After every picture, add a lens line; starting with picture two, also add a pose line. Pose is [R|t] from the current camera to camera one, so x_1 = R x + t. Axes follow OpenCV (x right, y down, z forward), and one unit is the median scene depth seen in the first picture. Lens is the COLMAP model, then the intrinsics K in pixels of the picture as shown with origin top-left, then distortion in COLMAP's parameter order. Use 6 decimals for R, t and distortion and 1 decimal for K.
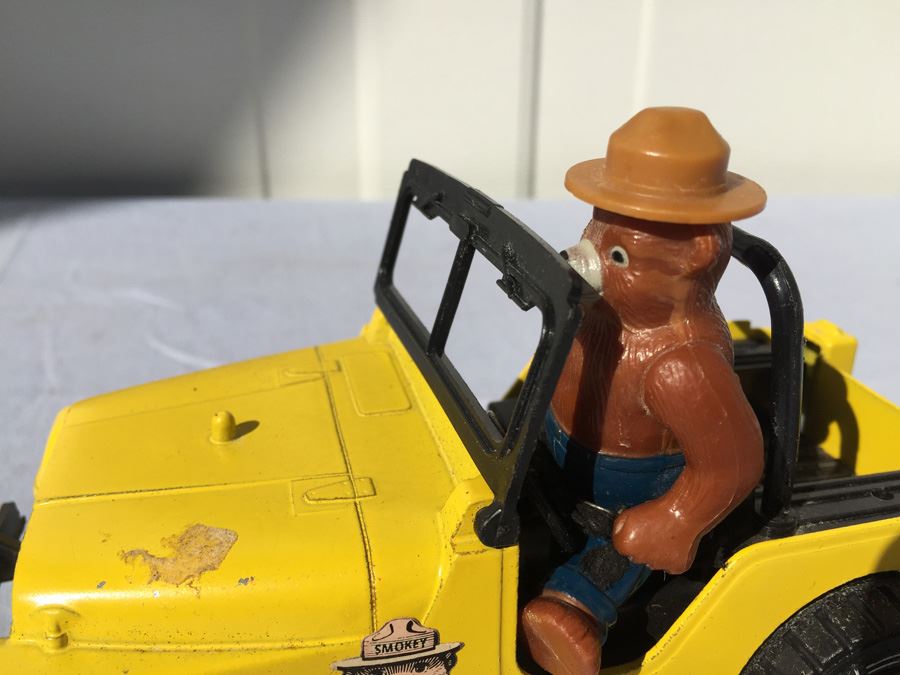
lens RADIAL K [[815.3, 0, 450.0], [0, 815.3, 337.5], [0, 0, 1]] dist [0.092753, -0.178011]
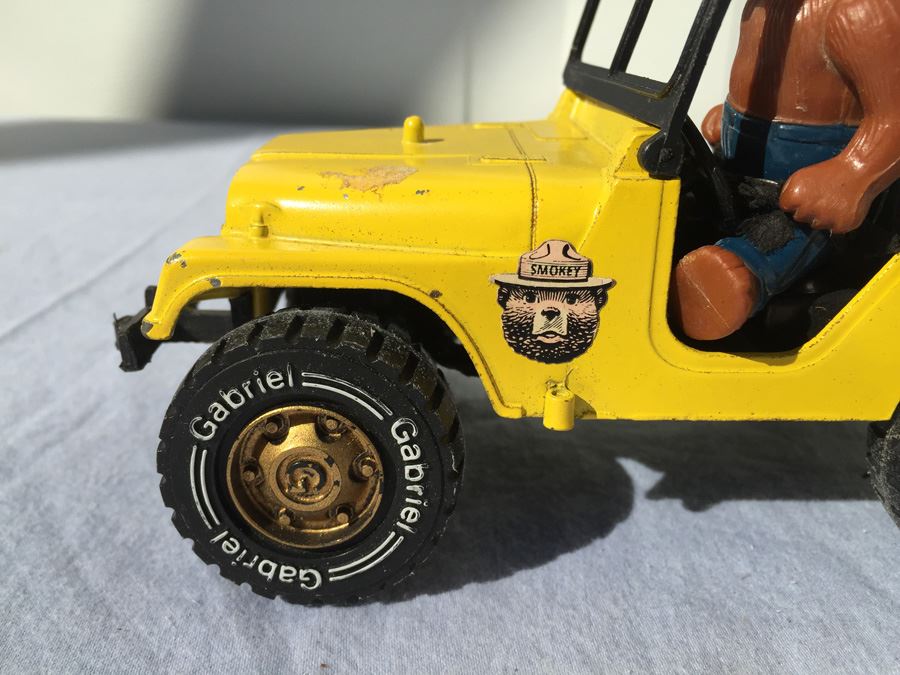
lens RADIAL K [[815.3, 0, 450.0], [0, 815.3, 337.5], [0, 0, 1]] dist [0.092753, -0.178011]
pose [[0.970741, 0.096223, -0.220008, 0.048924], [-0.107770, 0.993327, -0.041072, 0.520015], [0.214588, 0.063580, 0.974633, -0.054152]]
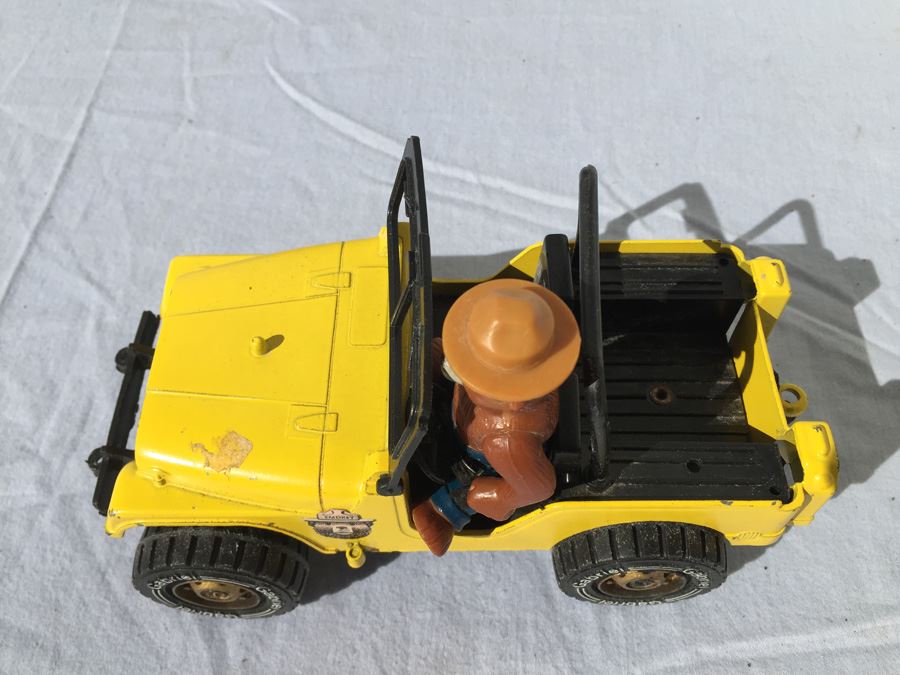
lens RADIAL K [[815.3, 0, 450.0], [0, 815.3, 337.5], [0, 0, 1]] dist [0.092753, -0.178011]
pose [[0.967650, 0.194070, -0.161217, 0.385309], [-0.073176, 0.827411, 0.556809, -0.961085], [0.241453, -0.526999, 0.814845, -0.187263]]
